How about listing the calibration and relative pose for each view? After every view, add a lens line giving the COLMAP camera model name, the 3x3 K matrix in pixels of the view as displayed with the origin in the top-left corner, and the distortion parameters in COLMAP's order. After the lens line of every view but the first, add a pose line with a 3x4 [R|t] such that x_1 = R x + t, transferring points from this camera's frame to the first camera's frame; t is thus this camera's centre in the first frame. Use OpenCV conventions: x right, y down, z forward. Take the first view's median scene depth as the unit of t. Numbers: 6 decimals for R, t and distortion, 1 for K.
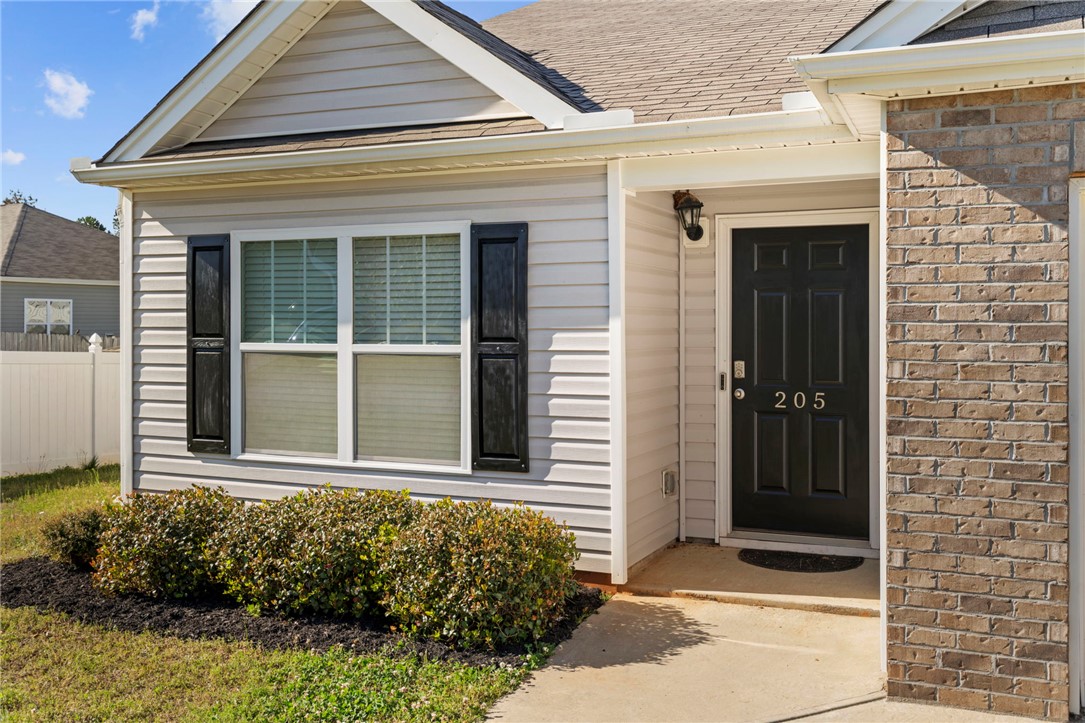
lens RADIAL K [[1066.7, 0, 540.8], [0, 1066.7, 317.4], [0, 0, 1]] dist [0.003423, 0.008091]
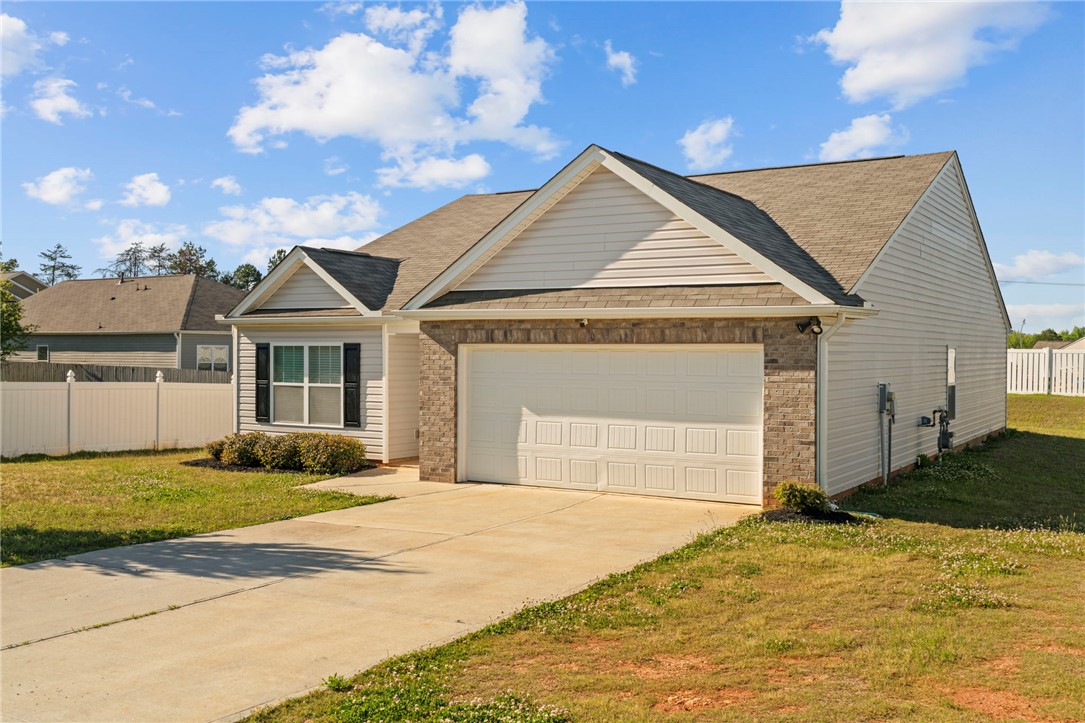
lens RADIAL K [[1067.4, 0, 542.5], [0, 1067.4, 361.5], [0, 0, 1]] dist [0.007541, 0.002503]
pose [[0.990823, 0.007293, -0.134971, 0.886970], [-0.005734, 0.999912, 0.011933, -0.076112], [0.135046, -0.011050, 0.990778, -1.868451]]
